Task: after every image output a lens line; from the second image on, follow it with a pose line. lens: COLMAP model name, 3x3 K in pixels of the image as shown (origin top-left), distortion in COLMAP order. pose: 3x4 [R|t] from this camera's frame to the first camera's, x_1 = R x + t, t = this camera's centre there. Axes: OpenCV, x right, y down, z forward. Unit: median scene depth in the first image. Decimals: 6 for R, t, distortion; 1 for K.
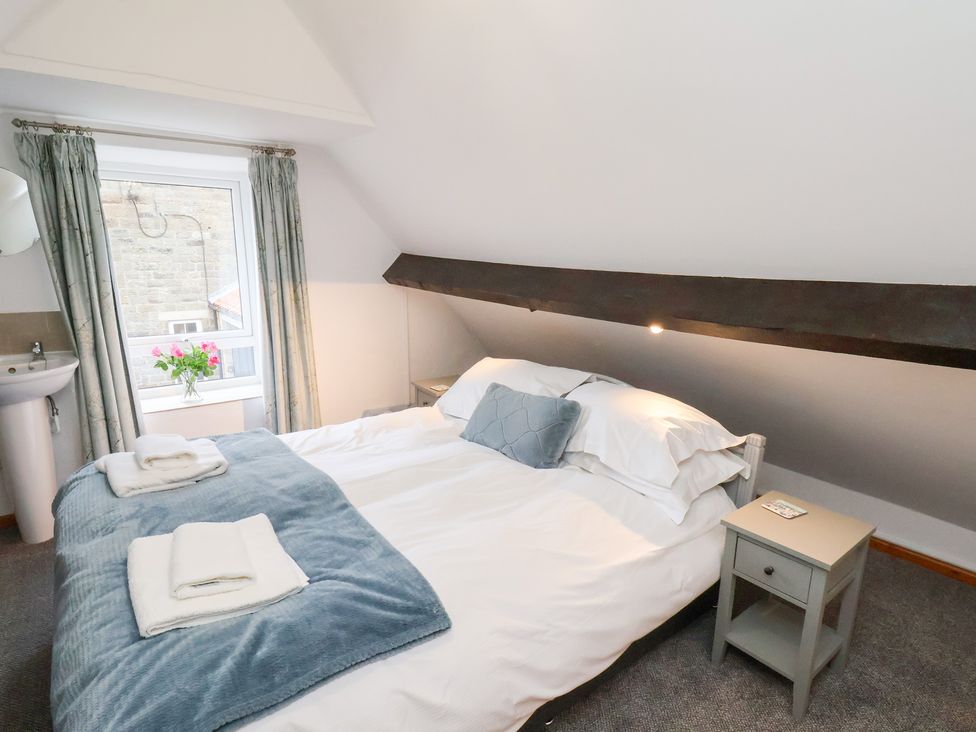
lens RADIAL K [[520.8, 0, 490.1], [0, 520.8, 371.0], [0, 0, 1]] dist [0.014585, -0.020130]
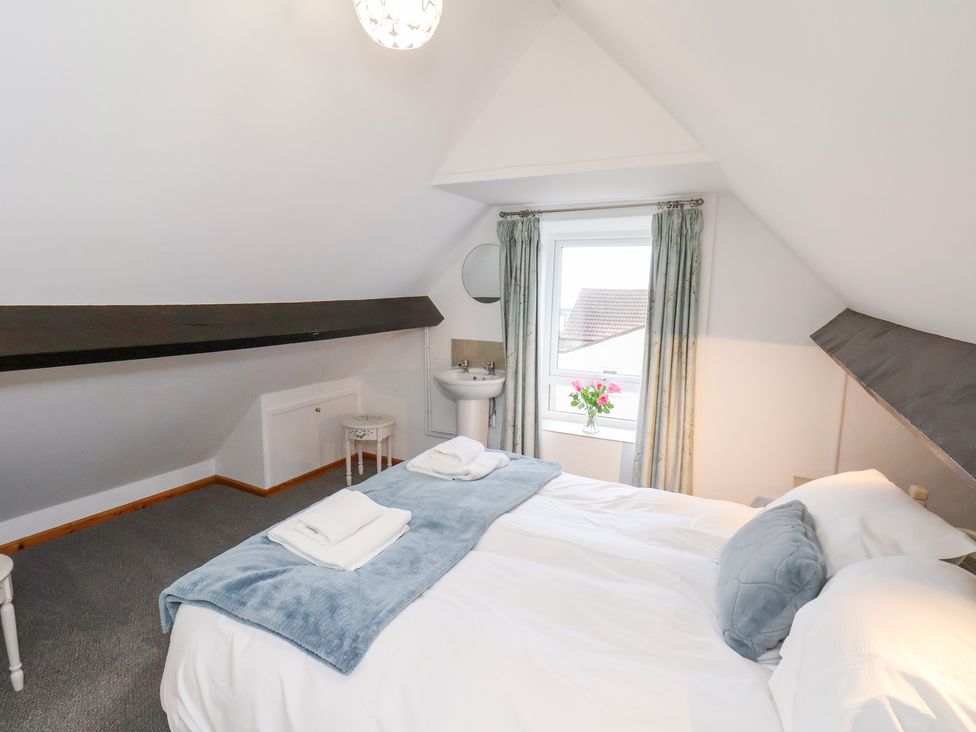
lens RADIAL K [[520.8, 0, 490.1], [0, 520.8, 371.0], [0, 0, 1]] dist [0.014585, -0.020130]
pose [[0.435137, 0.124889, -0.891661, 0.425131], [-0.217450, 0.975594, 0.030527, -0.075933], [0.873711, 0.180608, 0.451674, 0.352017]]
